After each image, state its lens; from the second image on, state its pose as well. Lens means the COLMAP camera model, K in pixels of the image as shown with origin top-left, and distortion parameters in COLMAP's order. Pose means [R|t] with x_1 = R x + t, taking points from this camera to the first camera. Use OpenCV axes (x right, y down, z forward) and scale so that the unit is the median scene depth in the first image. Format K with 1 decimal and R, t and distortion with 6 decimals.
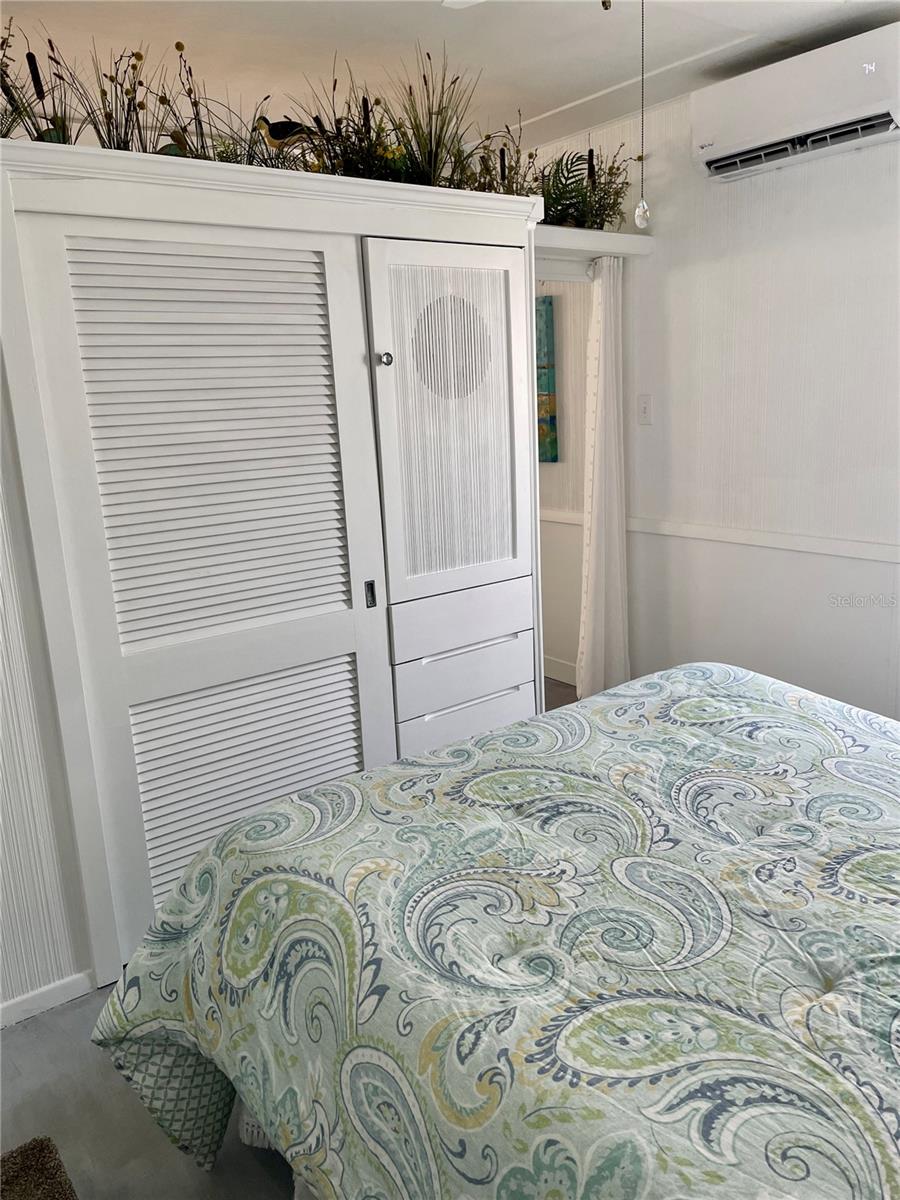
lens RADIAL K [[911.8, 0, 450.4], [0, 911.8, 599.3], [0, 0, 1]] dist [0.011450, -0.000608]
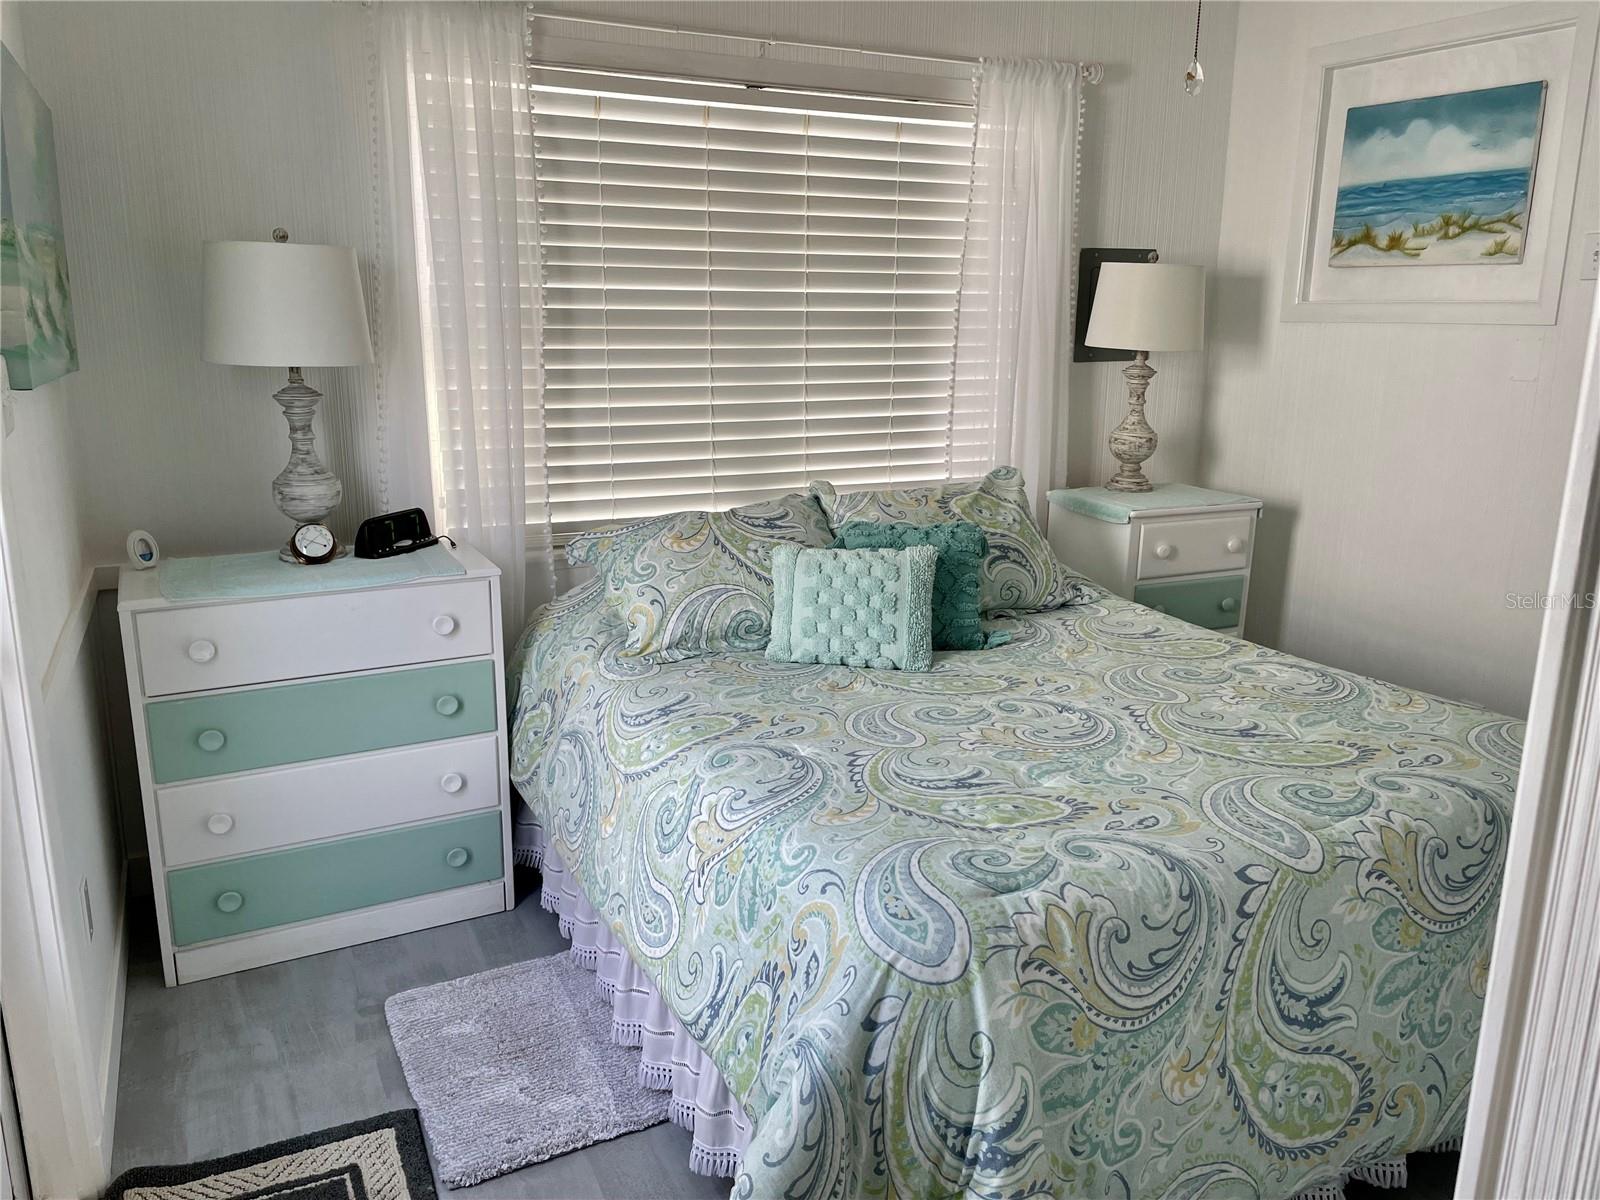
lens RADIAL K [[1215.8, 0, 798.1], [0, 1215.8, 597.7], [0, 0, 1]] dist [0.011450, -0.000608]
pose [[-0.981746, -0.001646, 0.190192, 0.319667], [0.084280, 0.892665, 0.442771, -0.483392], [-0.170506, 0.450718, -0.876231, 2.055710]]
